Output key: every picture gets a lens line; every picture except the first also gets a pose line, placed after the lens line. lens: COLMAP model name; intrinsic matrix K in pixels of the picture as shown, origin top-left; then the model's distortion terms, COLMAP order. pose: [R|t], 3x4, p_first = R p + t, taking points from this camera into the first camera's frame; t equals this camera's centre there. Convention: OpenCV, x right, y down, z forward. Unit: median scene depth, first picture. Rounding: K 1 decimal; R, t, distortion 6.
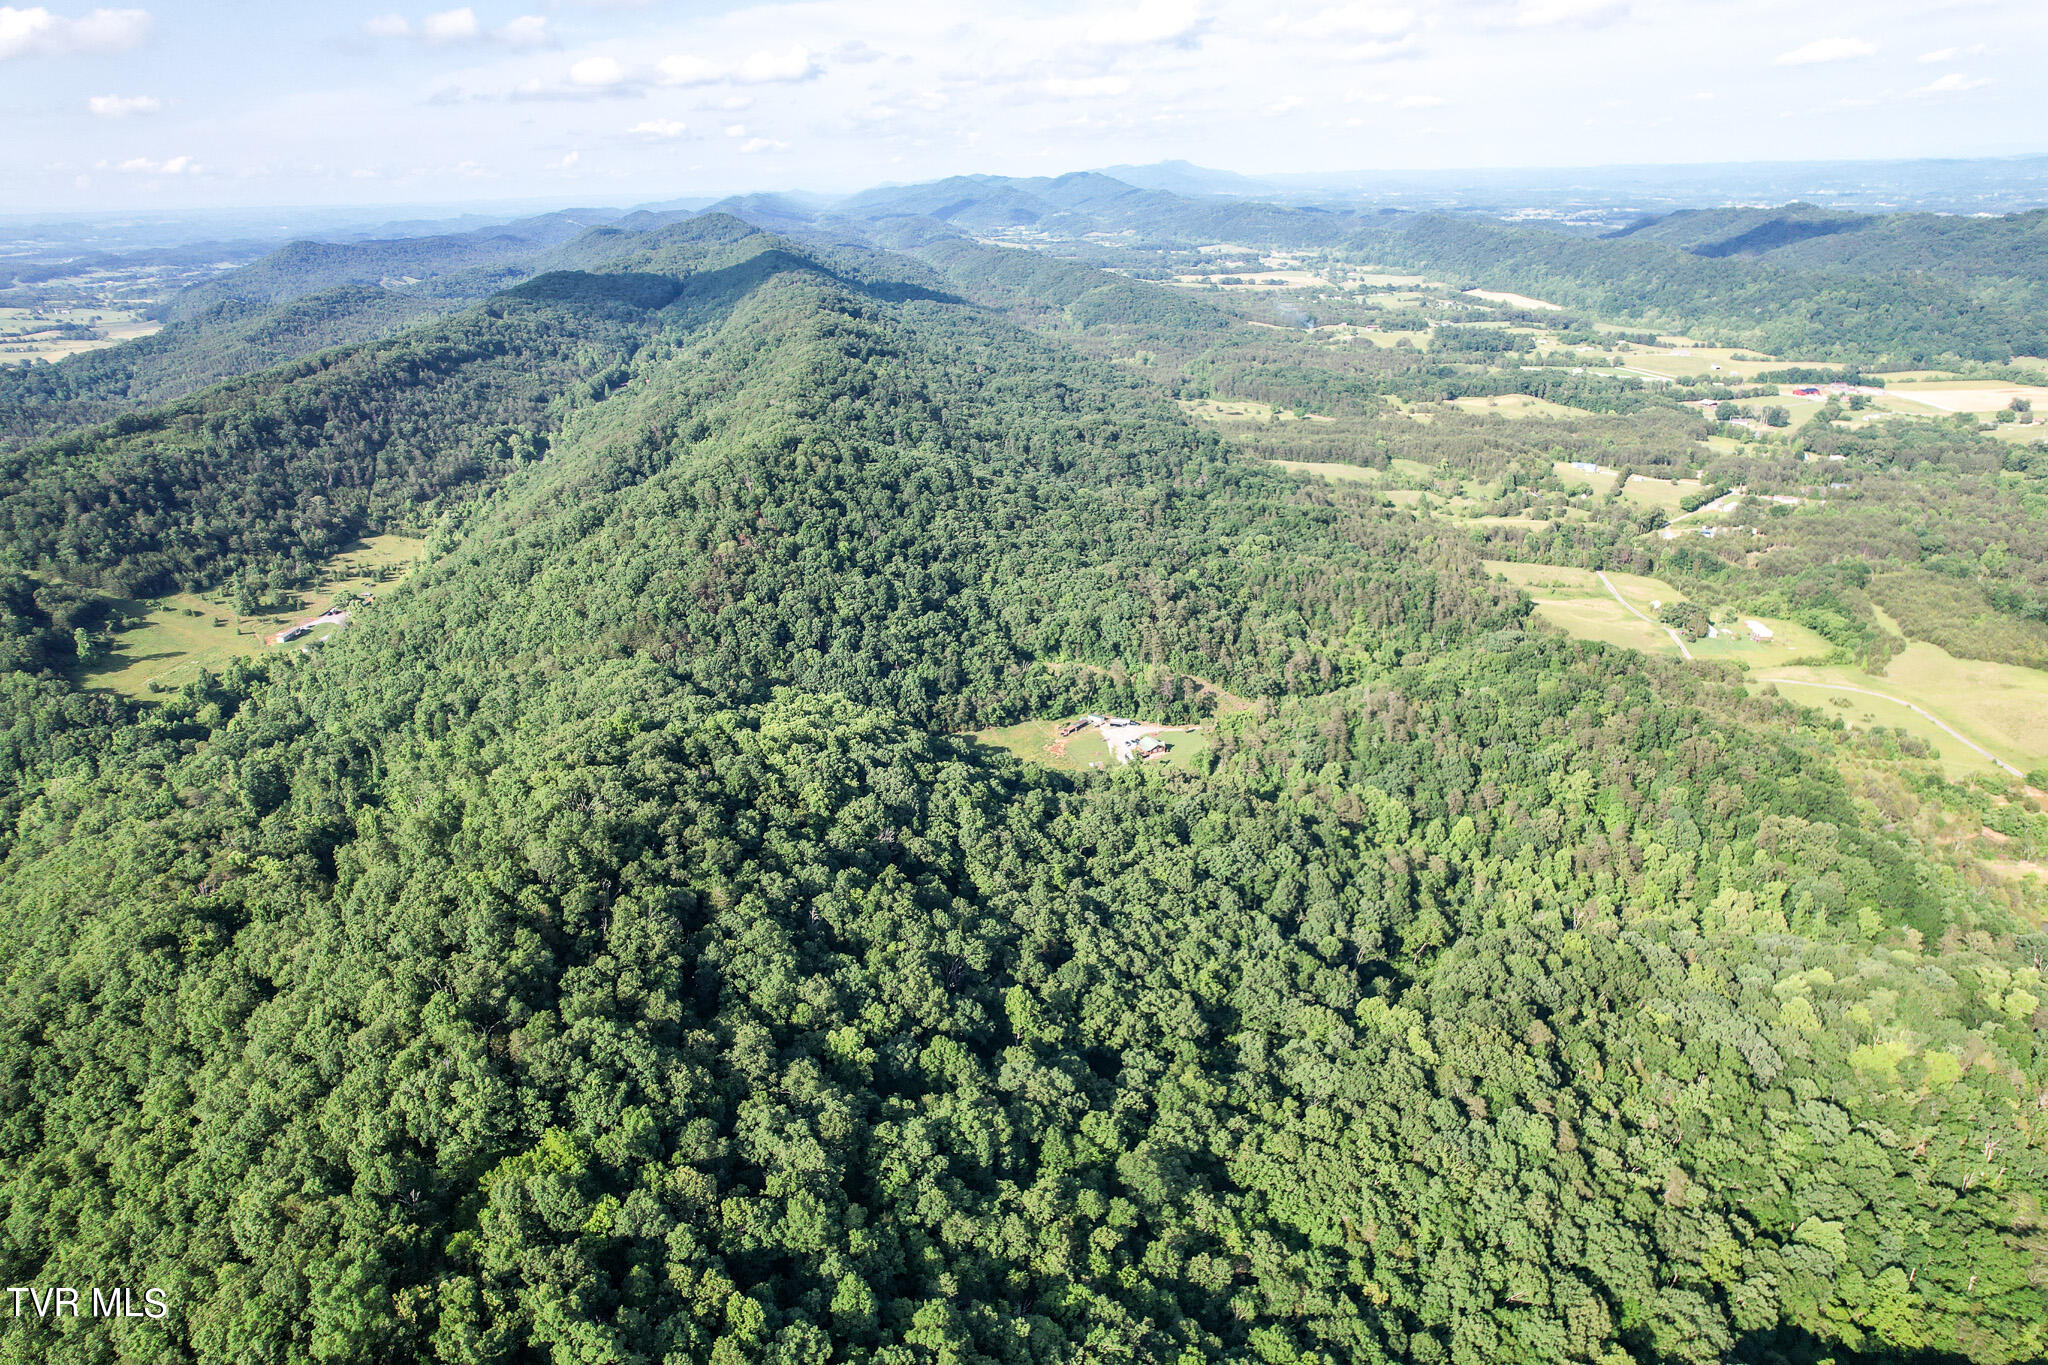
lens RADIAL K [[1307.5, 0, 1025.0], [0, 1307.5, 694.7], [0, 0, 1]] dist [-0.066258, 0.056887]
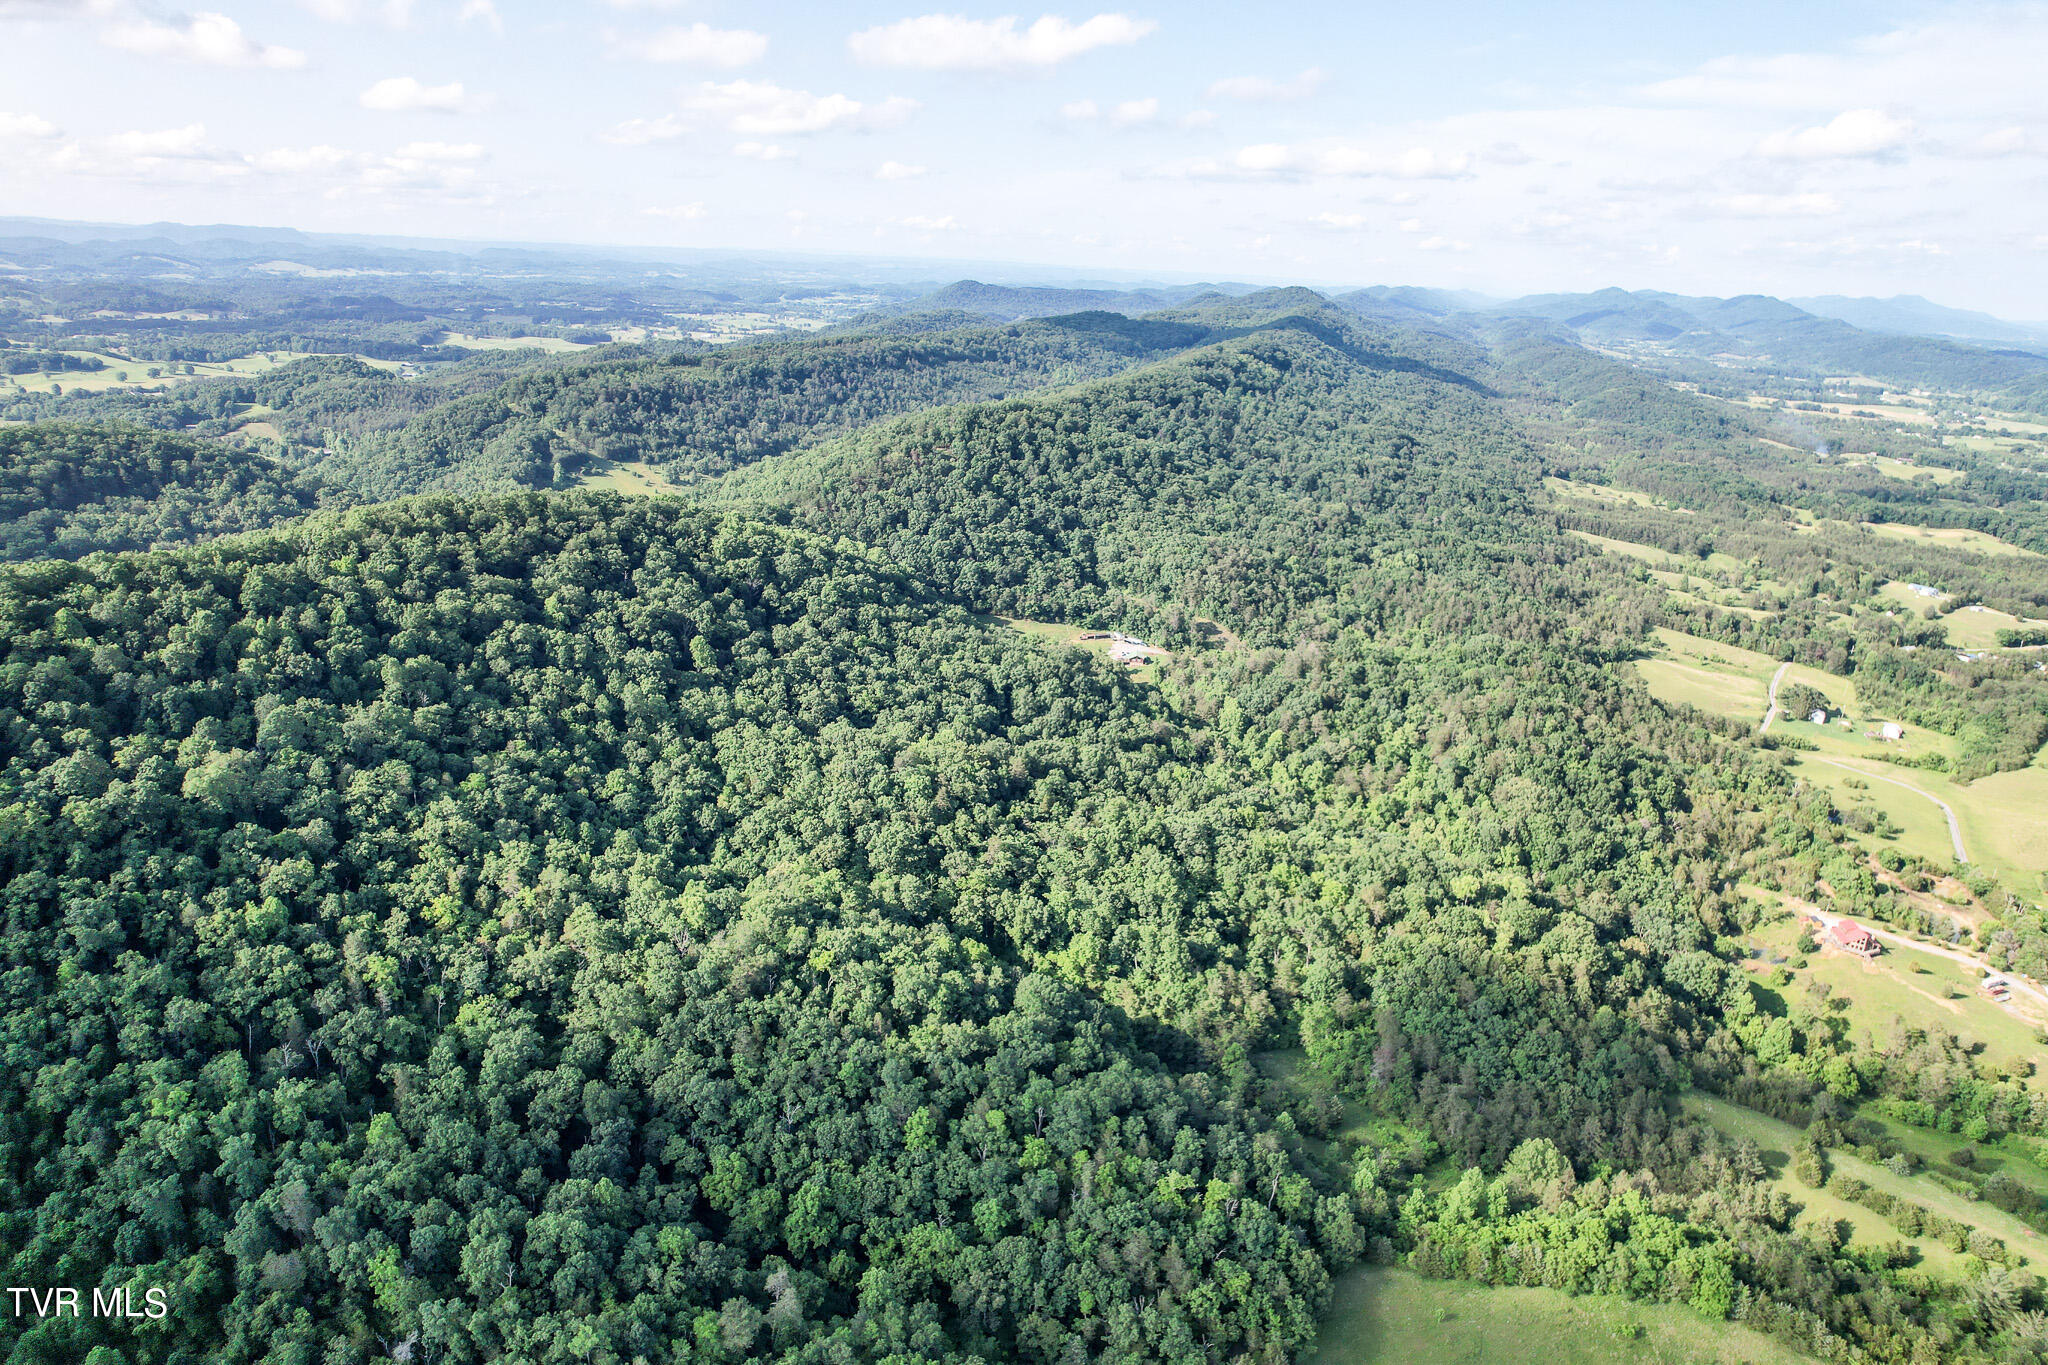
lens RADIAL K [[1307.5, 0, 1016.9], [0, 1307.5, 675.5], [0, 0, 1]] dist [-0.066258, 0.056887]
pose [[0.878013, 0.210705, -0.429763, 0.267877], [-0.243000, 0.969799, -0.020979, 0.055136], [0.412364, 0.122852, 0.902698, -0.070443]]
